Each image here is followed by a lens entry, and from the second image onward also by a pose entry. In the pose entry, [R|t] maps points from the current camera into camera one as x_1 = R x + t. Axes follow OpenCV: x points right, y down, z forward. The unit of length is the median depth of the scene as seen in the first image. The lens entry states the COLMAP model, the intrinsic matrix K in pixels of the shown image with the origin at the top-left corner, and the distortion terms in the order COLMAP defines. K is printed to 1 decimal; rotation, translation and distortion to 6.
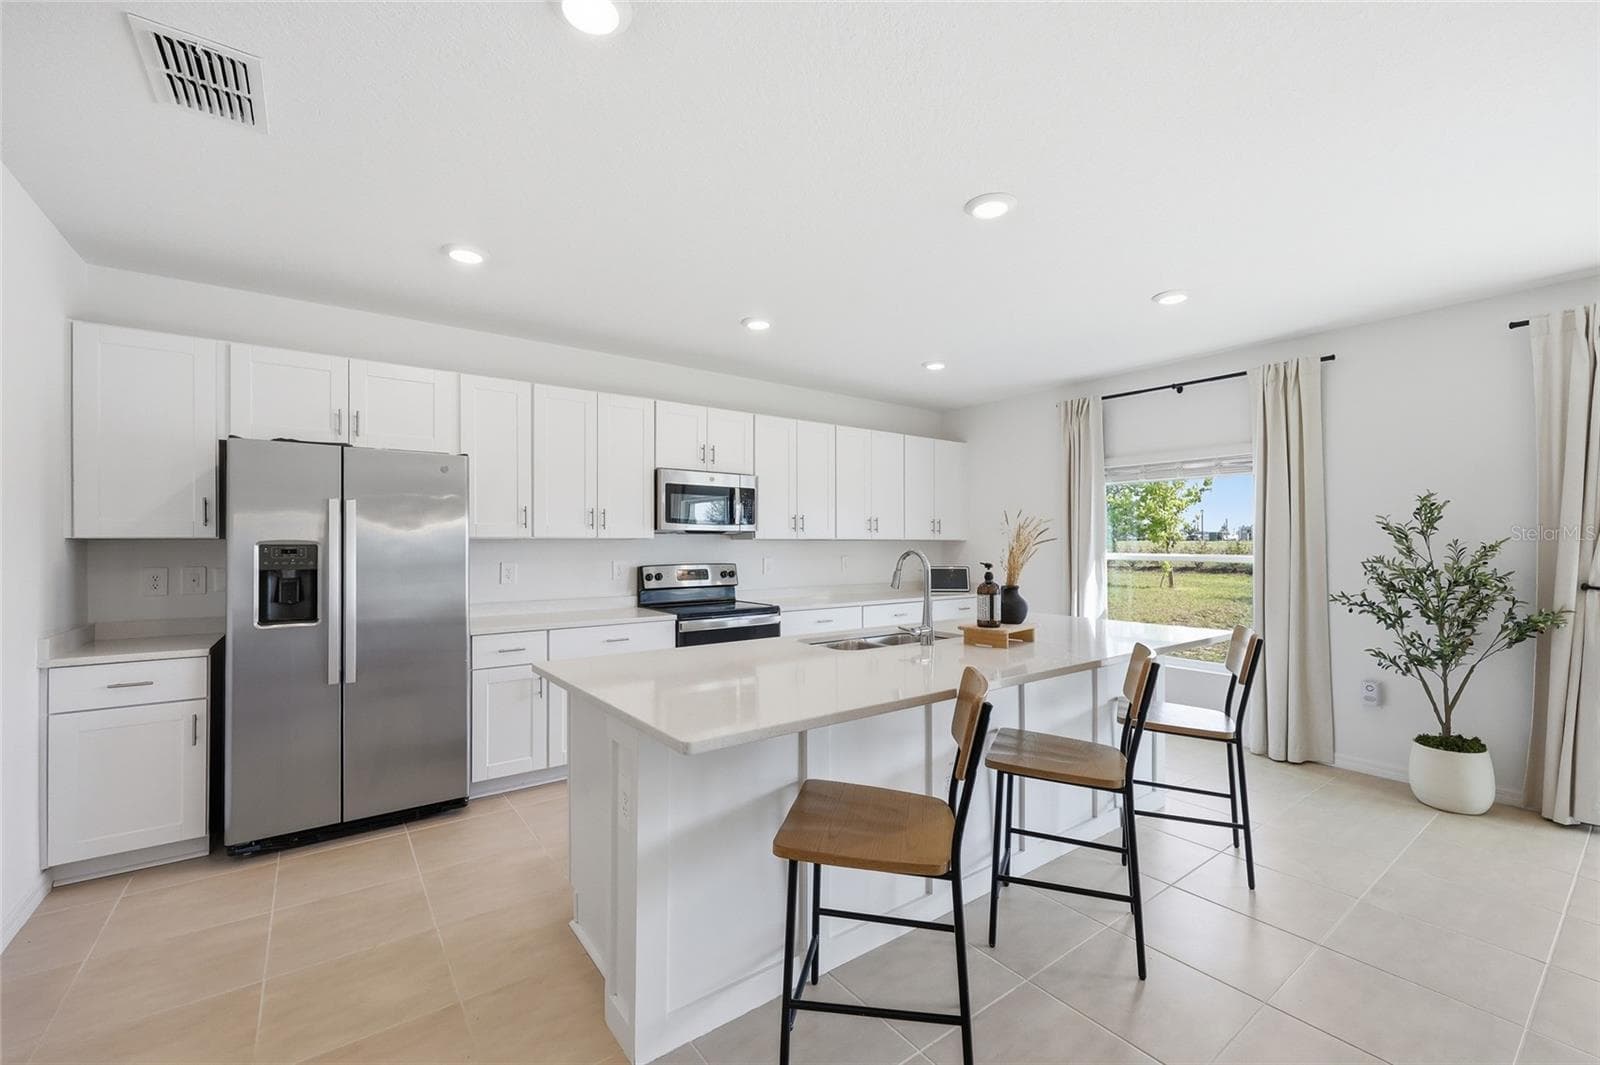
lens RADIAL K [[657.4, 0, 806.8], [0, 657.4, 539.6], [0, 0, 1]] dist [0.002293, -0.000045]
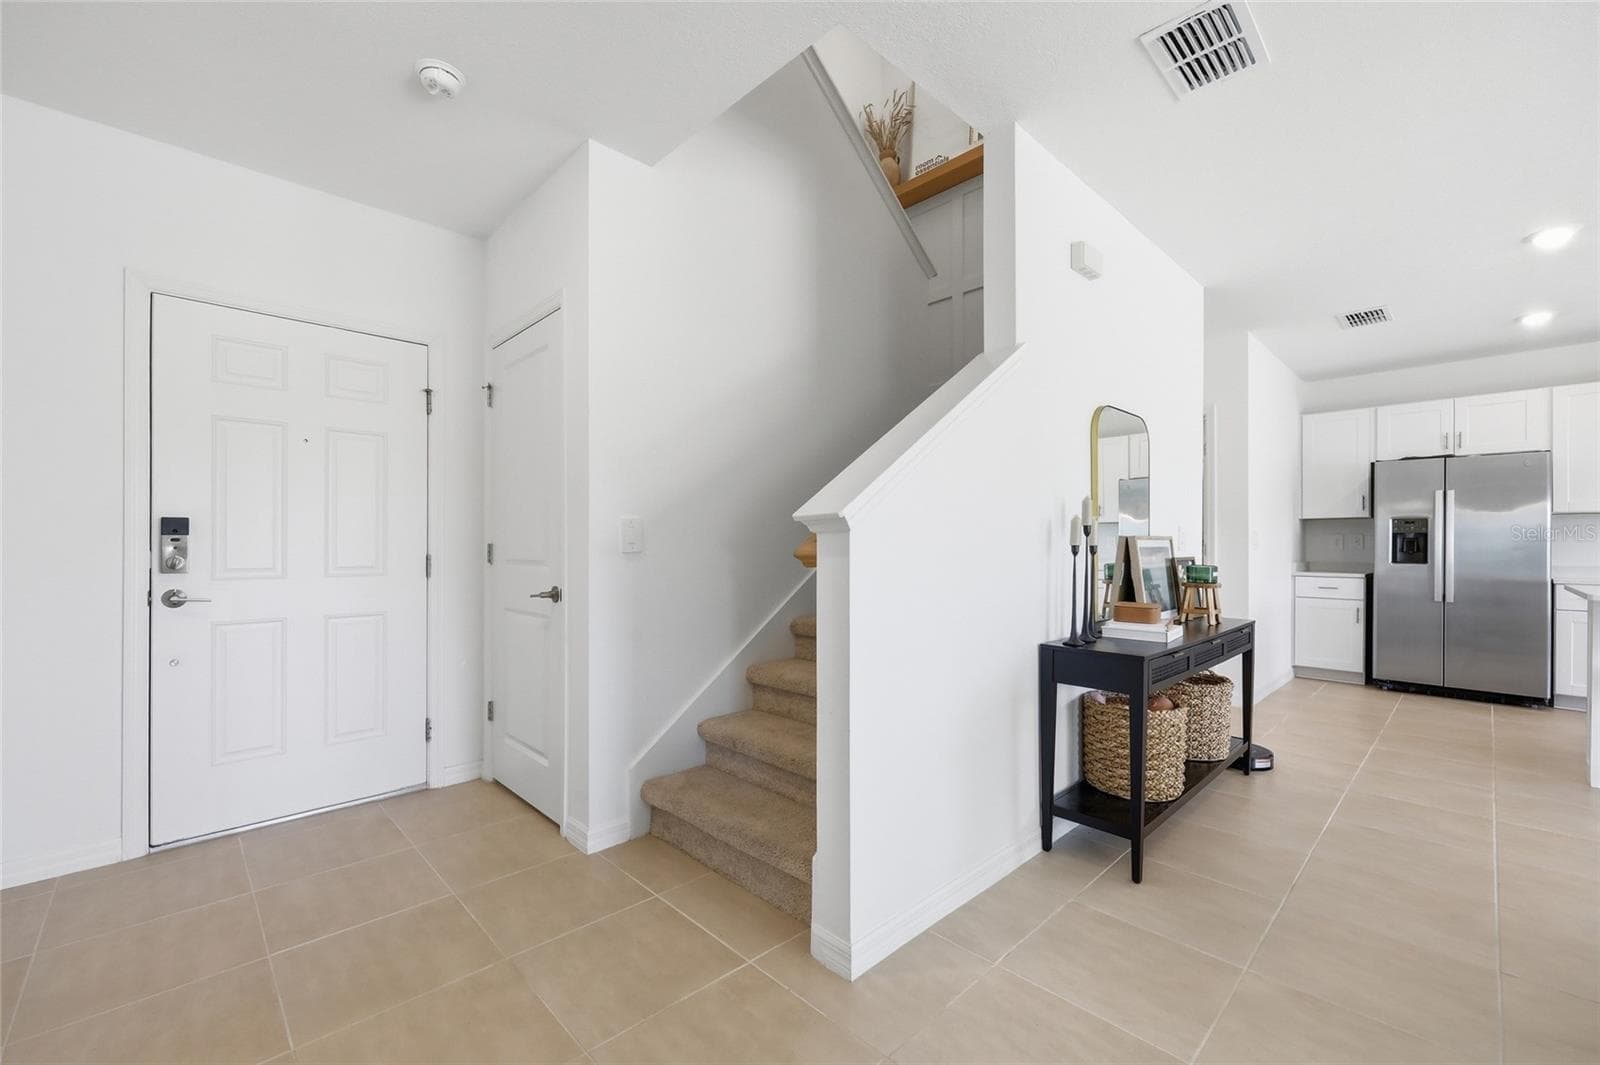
lens RADIAL K [[657.4, 0, 804.7], [0, 657.4, 538.0], [0, 0, 1]] dist [0.002293, -0.000045]
pose [[0.132375, -0.002865, -0.991196, 0.709944], [-0.006296, 0.999973, -0.003731, 0.073856], [0.991180, 0.006735, 0.132354, -0.796624]]
